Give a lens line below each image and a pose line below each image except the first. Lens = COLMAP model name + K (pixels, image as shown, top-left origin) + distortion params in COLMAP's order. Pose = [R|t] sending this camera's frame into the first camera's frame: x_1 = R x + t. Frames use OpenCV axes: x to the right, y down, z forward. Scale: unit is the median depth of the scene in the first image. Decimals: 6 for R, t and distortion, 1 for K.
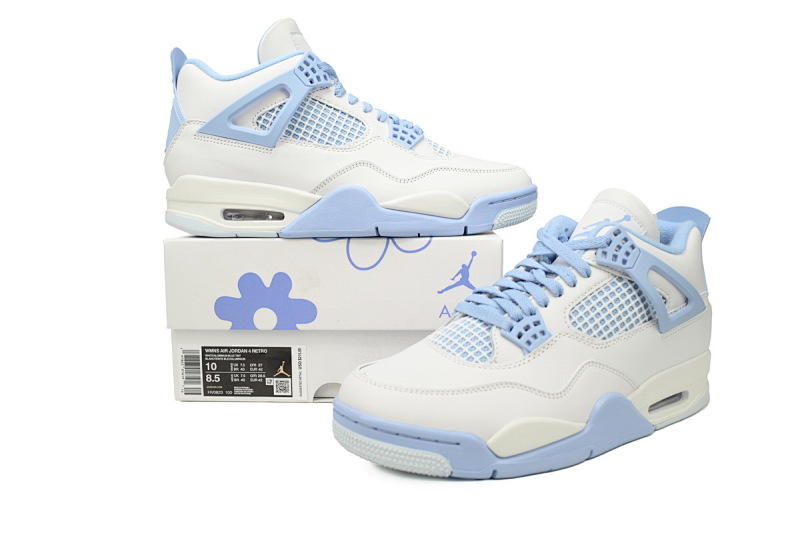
lens RADIAL K [[690.7, 0, 400.0], [0, 690.7, 266.5], [0, 0, 1]] dist [0.004527, -0.000452]
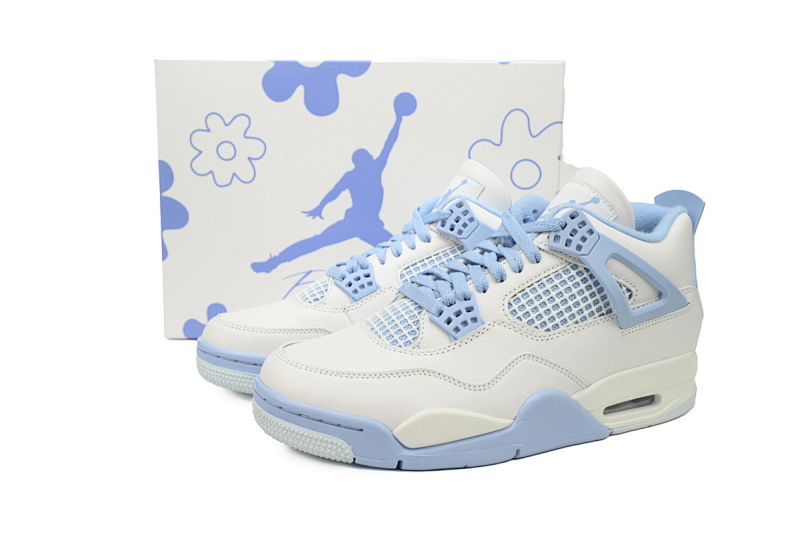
lens RADIAL K [[690.7, 0, 400.0], [0, 690.7, 266.5], [0, 0, 1]] dist [0.004527, -0.000452]
pose [[0.985704, 0.048956, -0.161220, 0.244228], [-0.044483, 0.998522, 0.031238, -0.000169], [0.162510, -0.023620, 0.986424, 0.065855]]
